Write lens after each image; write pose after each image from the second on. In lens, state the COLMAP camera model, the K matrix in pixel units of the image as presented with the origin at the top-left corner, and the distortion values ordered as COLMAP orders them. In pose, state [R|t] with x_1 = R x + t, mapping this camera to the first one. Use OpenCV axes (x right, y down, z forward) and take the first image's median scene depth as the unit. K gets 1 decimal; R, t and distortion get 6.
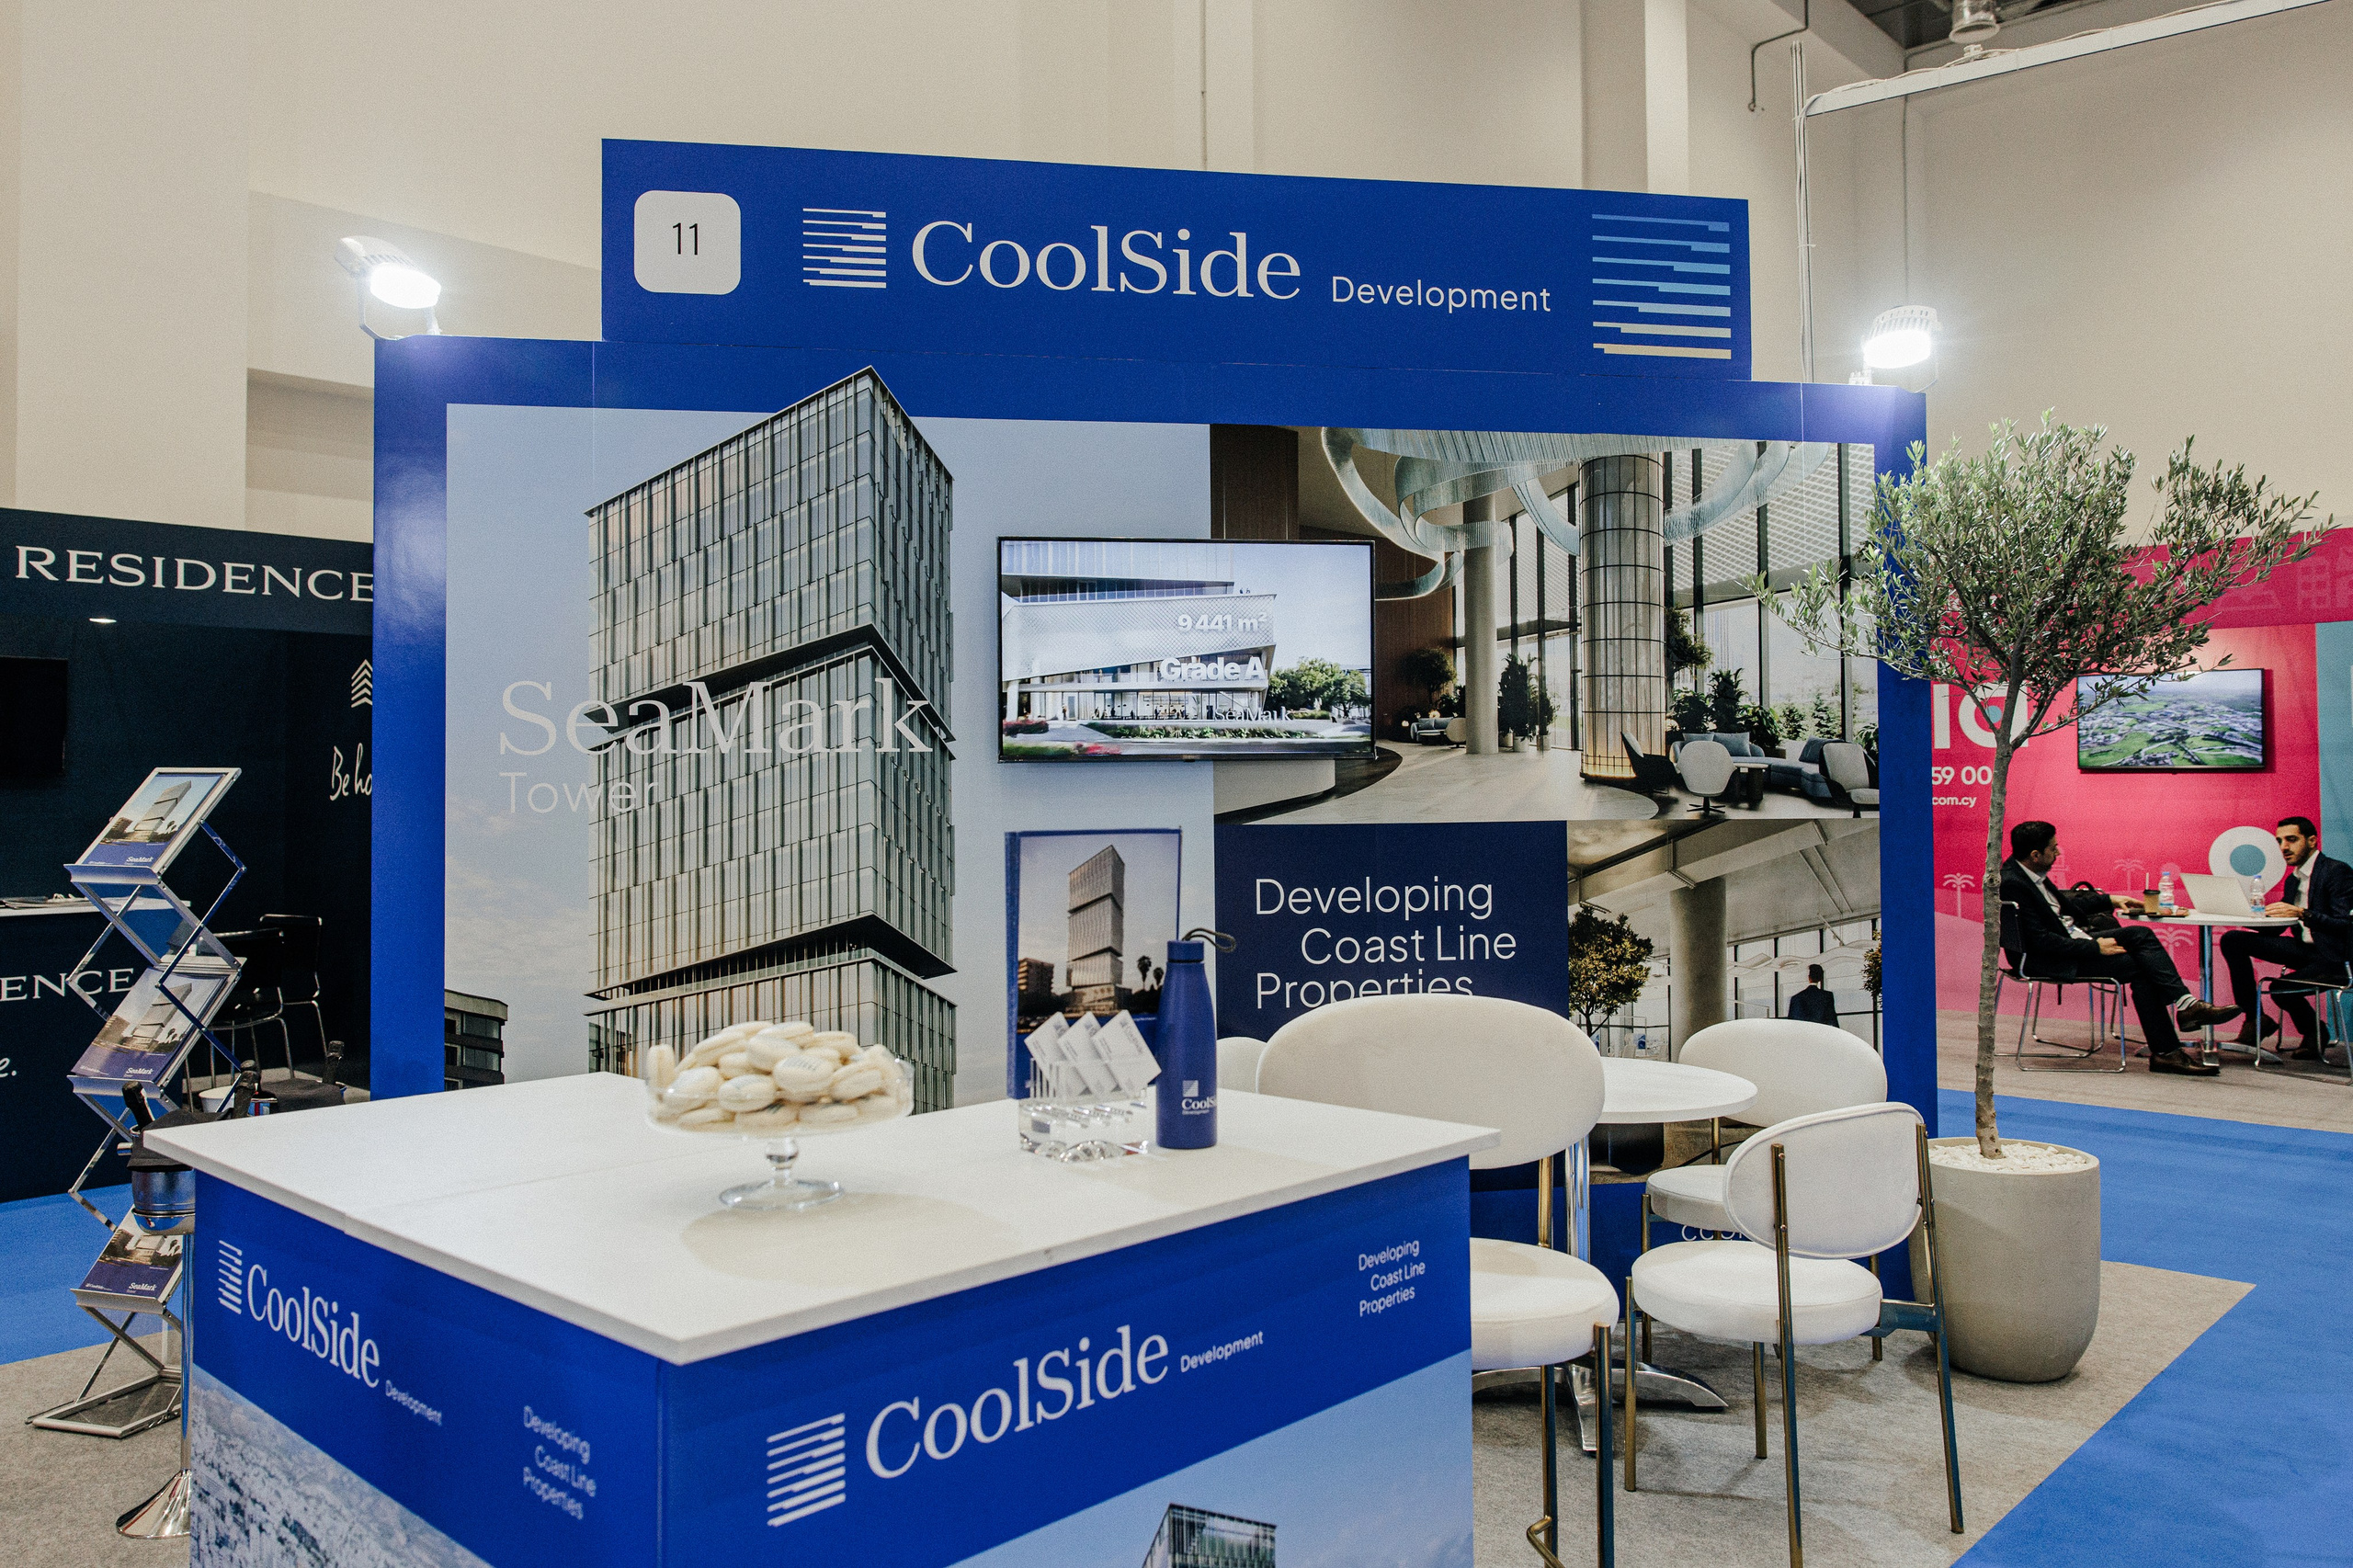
lens RADIAL K [[1791.4, 0, 1181.7], [0, 1791.4, 725.5], [0, 0, 1]] dist [-0.005570, 0.012635]
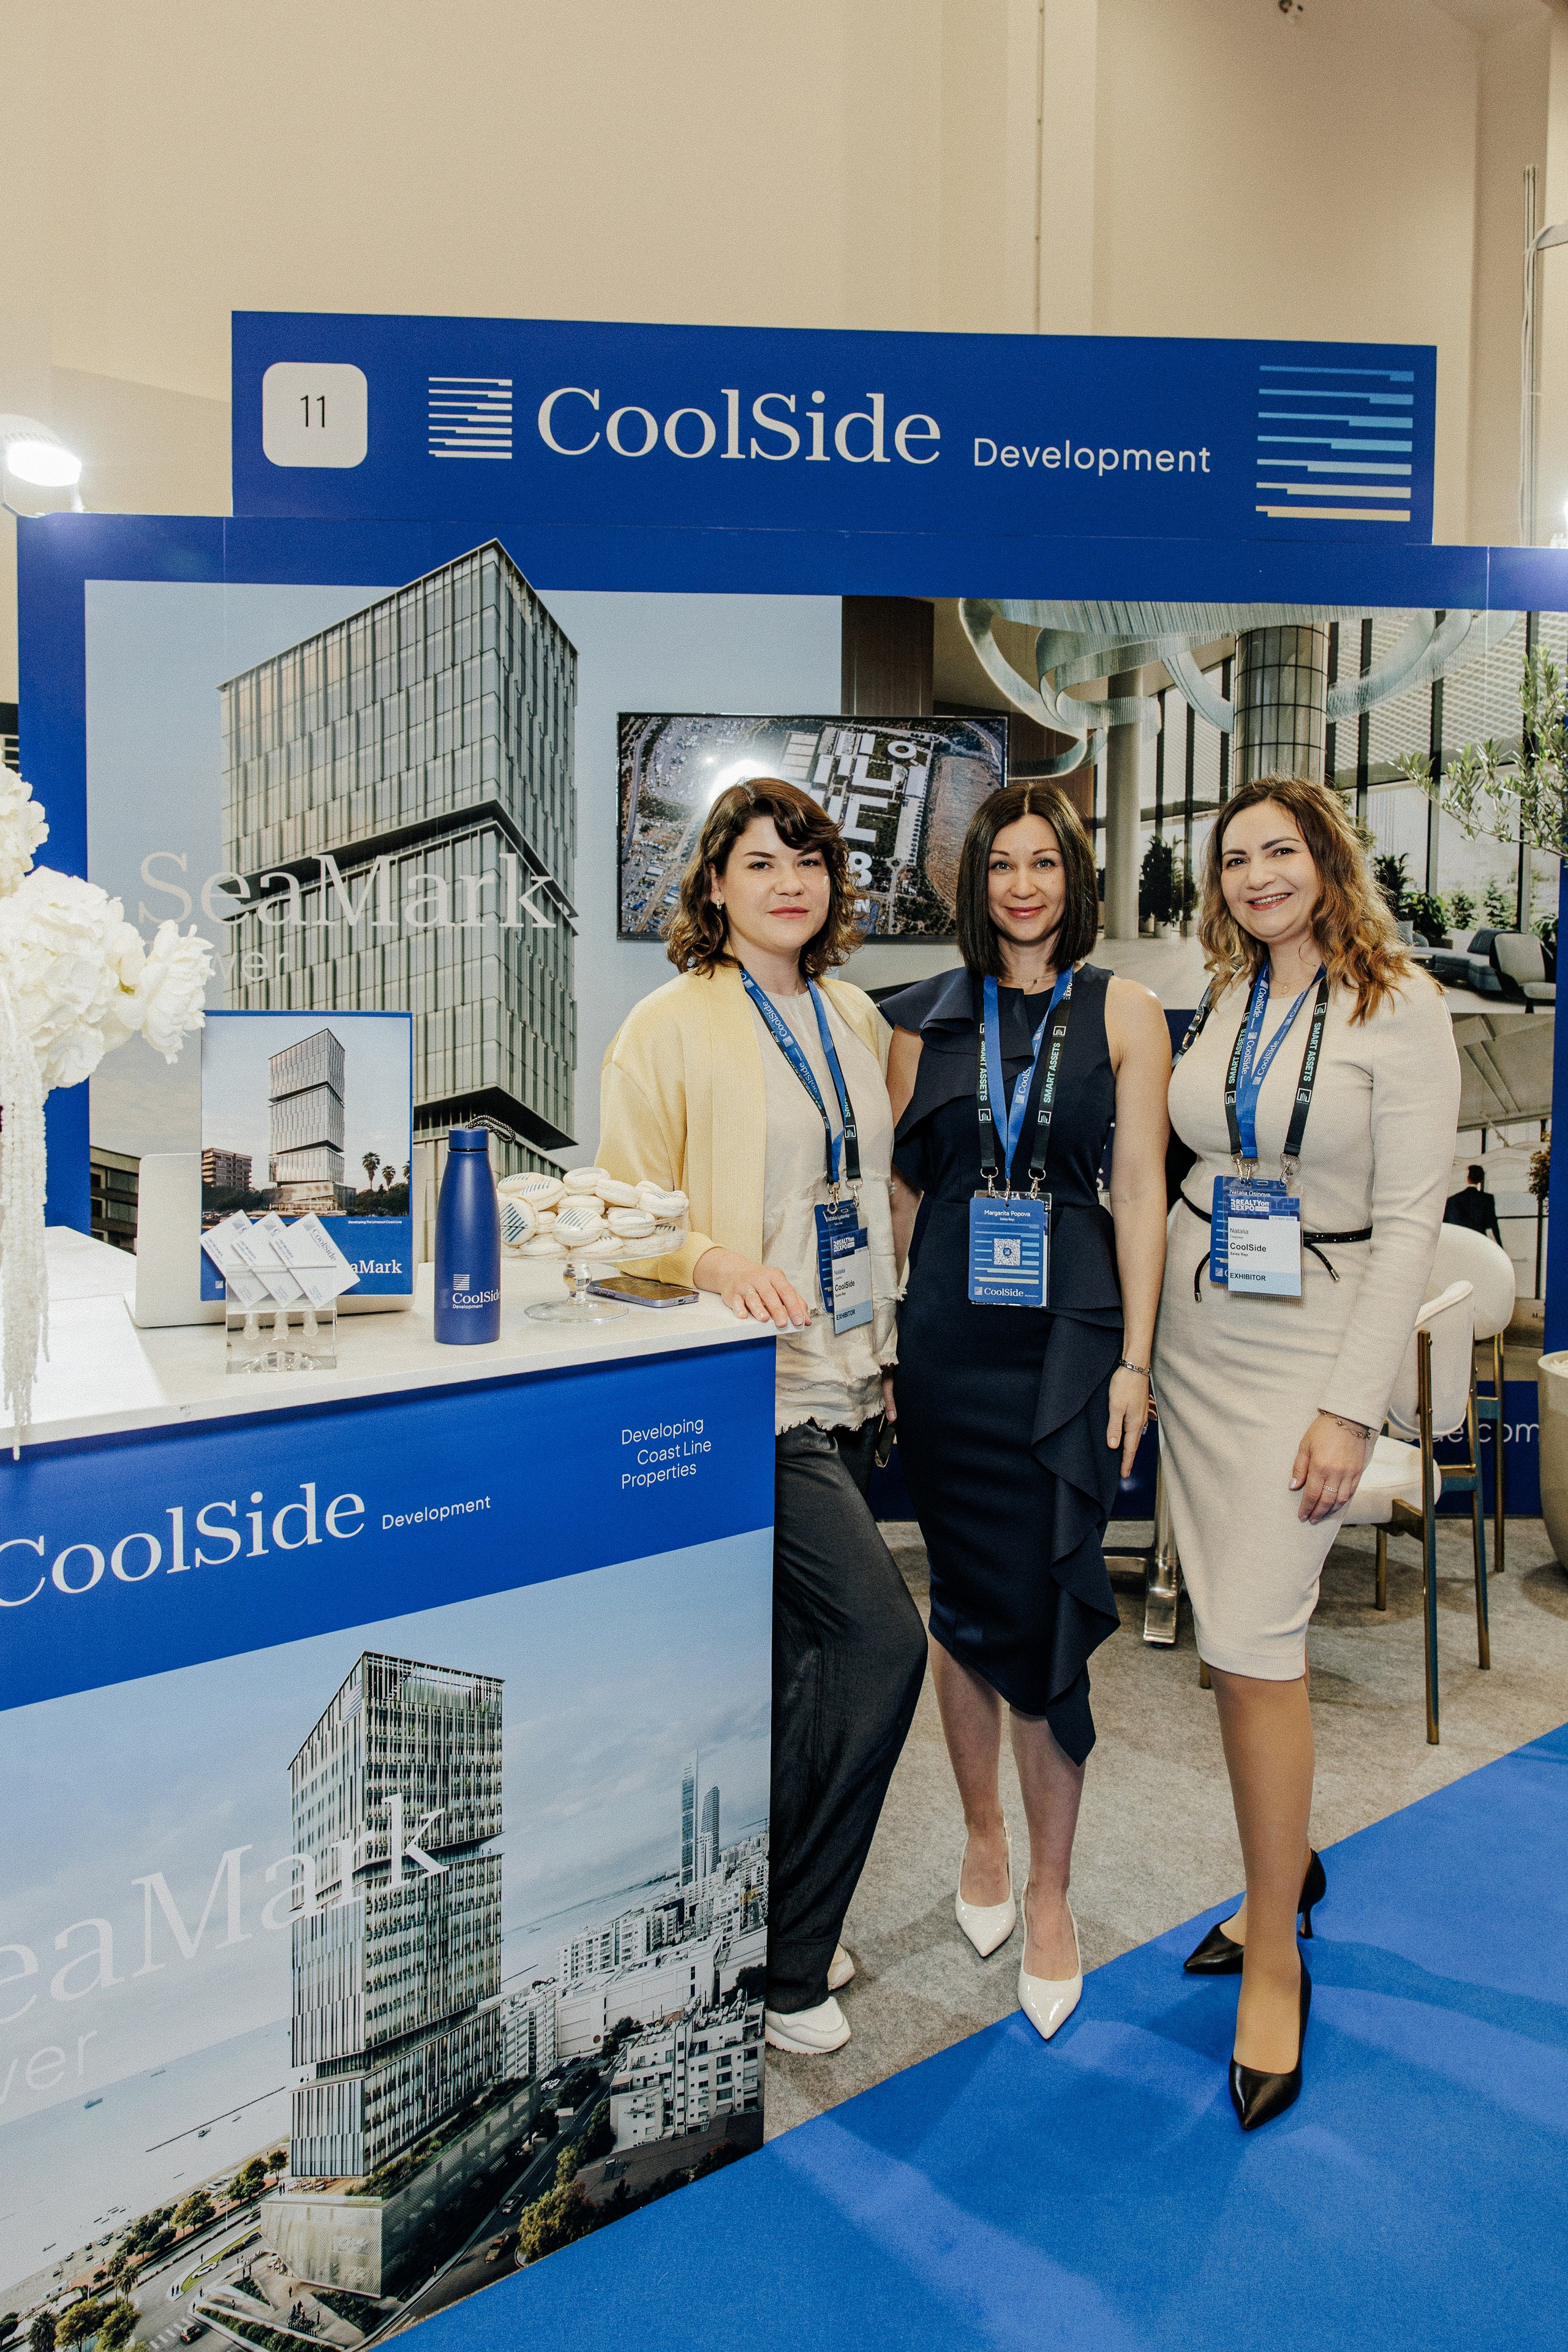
lens RADIAL K [[1814.1, 0, 853.2], [0, 1814.1, 1042.4], [0, 0, 1]] dist [0.003894, -0.004759]
pose [[0.992042, 0.024355, -0.123533, 0.147286], [-0.014735, 0.996829, 0.078197, -0.002983], [0.125045, -0.075755, 0.989255, 0.004258]]
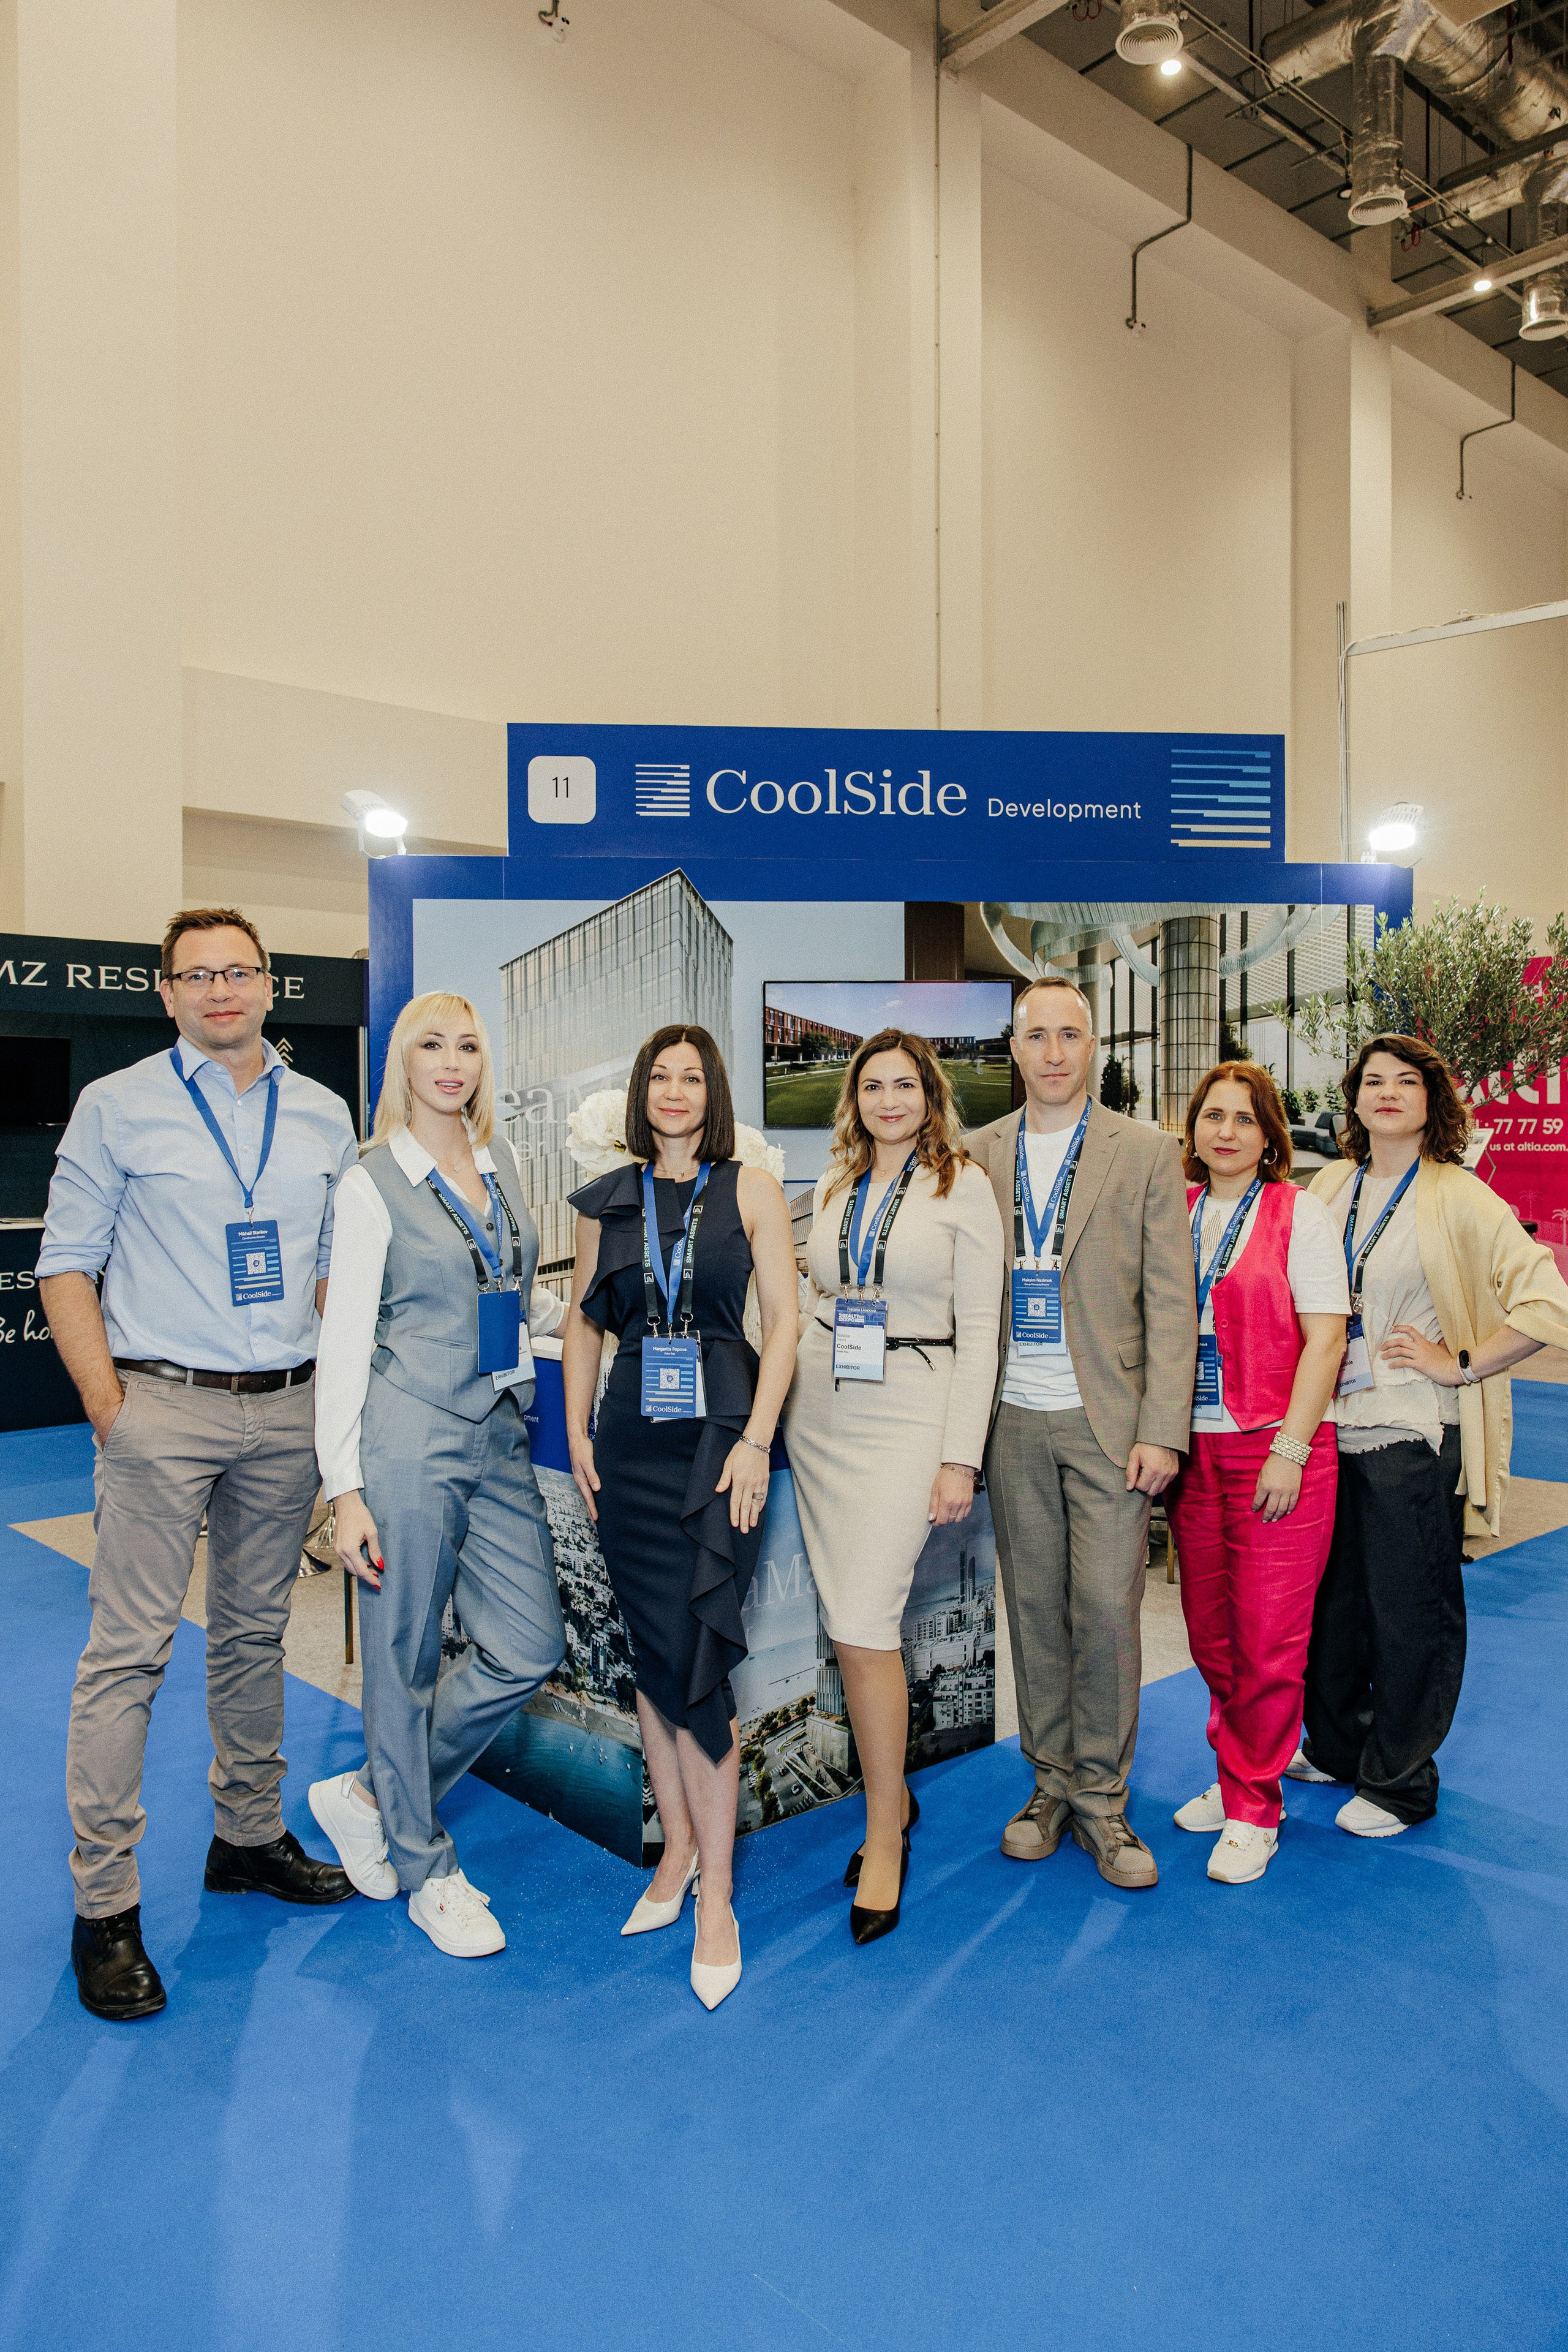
lens RADIAL K [[1732.1, 0, 783.4], [0, 1732.1, 1133.9], [0, 0, 1]] dist [0.006171, 0.007064]
pose [[0.996180, 0.003789, -0.087242, 0.041293], [-0.000294, 0.999198, 0.040041, -0.031996], [0.087324, -0.039862, 0.995382, -0.444566]]
